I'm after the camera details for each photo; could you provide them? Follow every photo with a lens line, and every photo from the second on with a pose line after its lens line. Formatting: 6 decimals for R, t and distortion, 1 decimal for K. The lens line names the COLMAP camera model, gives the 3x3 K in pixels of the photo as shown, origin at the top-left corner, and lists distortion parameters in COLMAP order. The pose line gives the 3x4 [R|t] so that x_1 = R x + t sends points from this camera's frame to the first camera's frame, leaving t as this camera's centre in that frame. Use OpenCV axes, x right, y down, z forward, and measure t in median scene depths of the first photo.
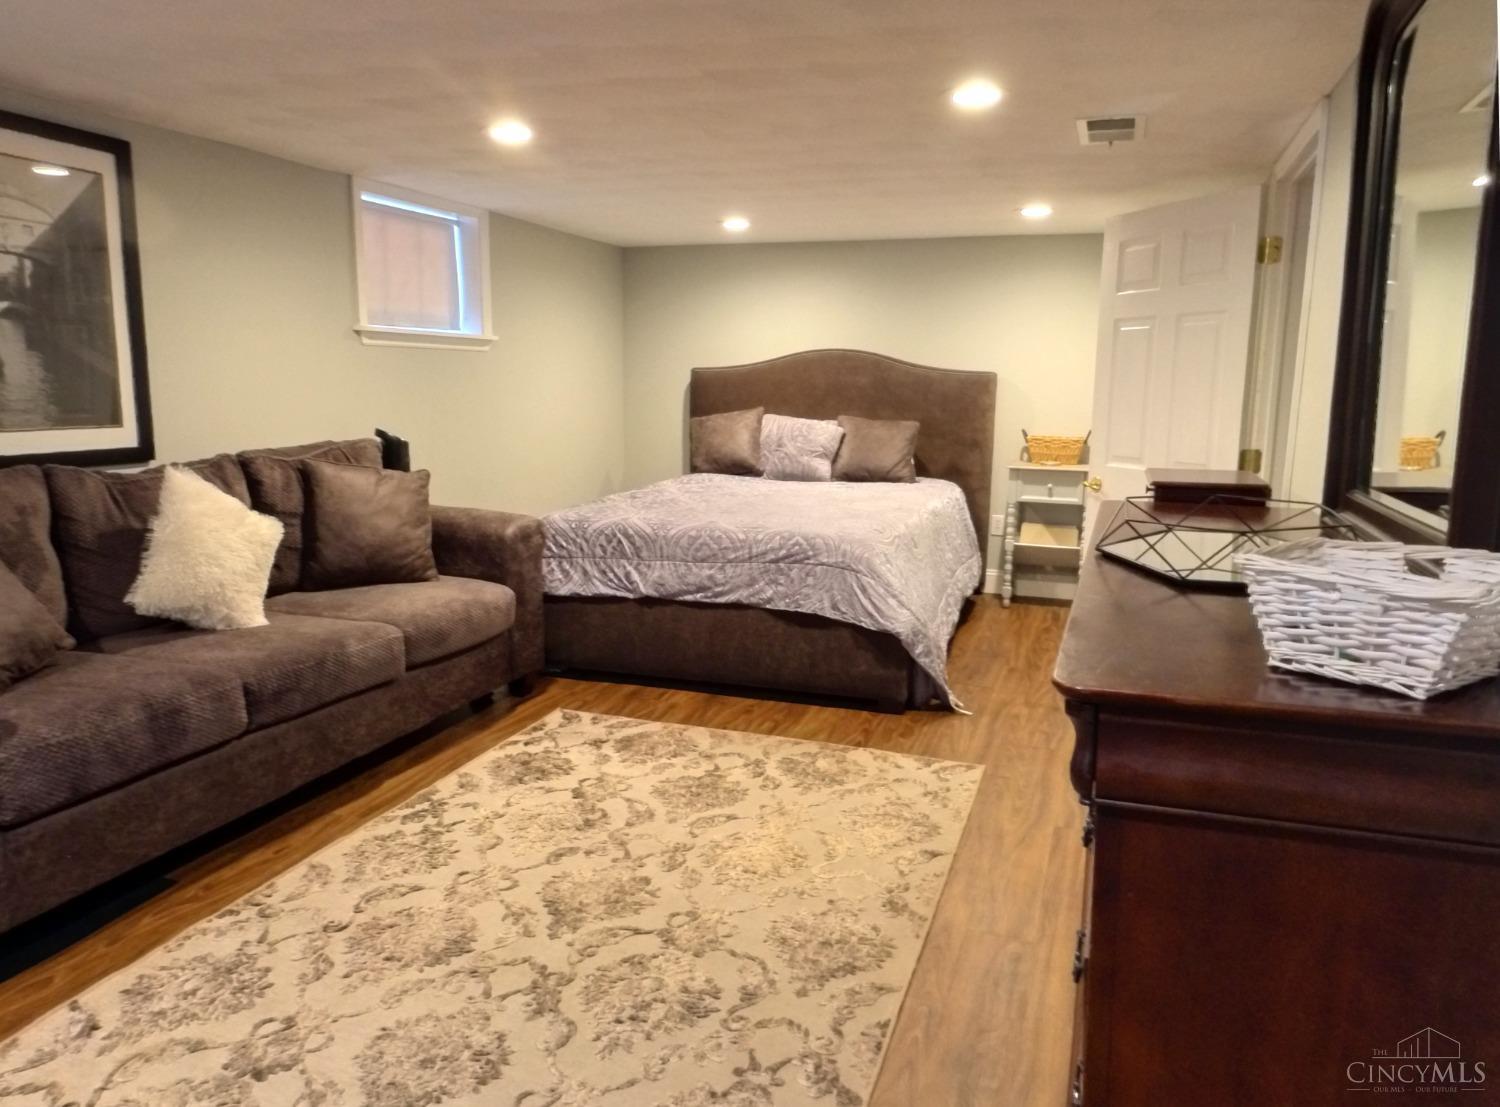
lens RADIAL K [[1002.3, 0, 751.8], [0, 1002.3, 547.1], [0, 0, 1]] dist [-0.002430, -0.001706]
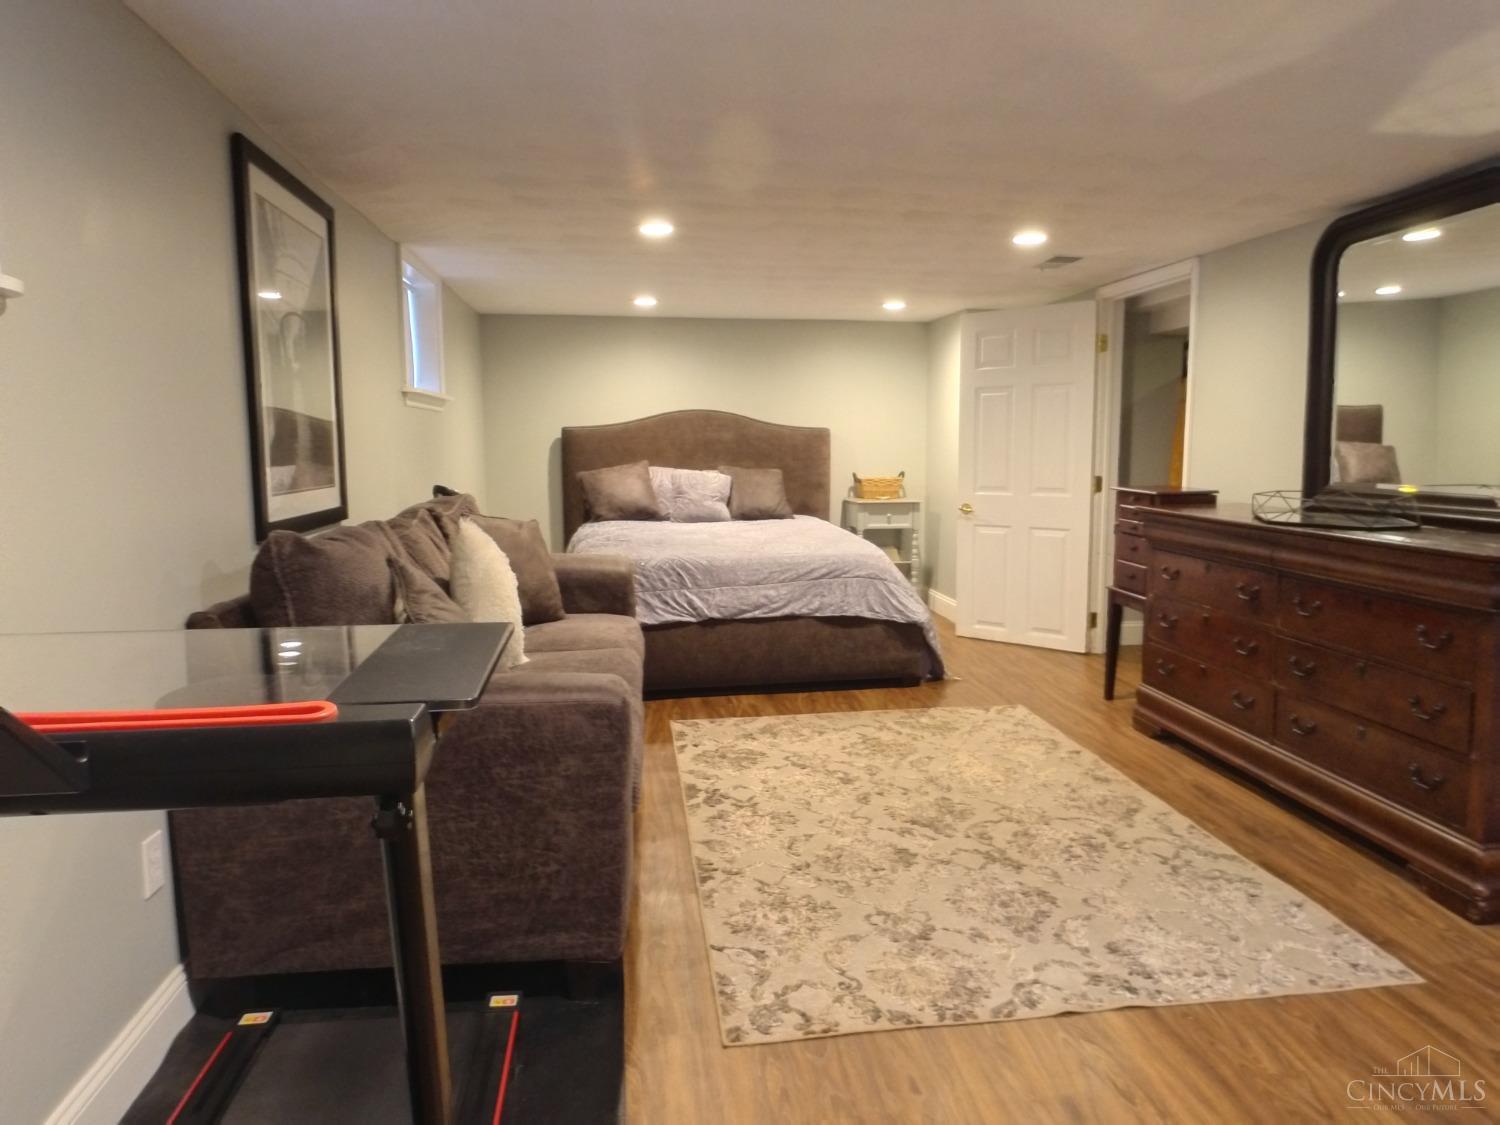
lens RADIAL K [[987.5, 0, 747.3], [0, 987.5, 564.6], [0, 0, 1]] dist [-0.002013, -0.006262]
pose [[0.887615, -0.072290, 0.454878, -0.638433], [0.090190, 0.995767, -0.017741, 0.011564], [-0.451670, 0.056772, 0.890377, -0.059425]]
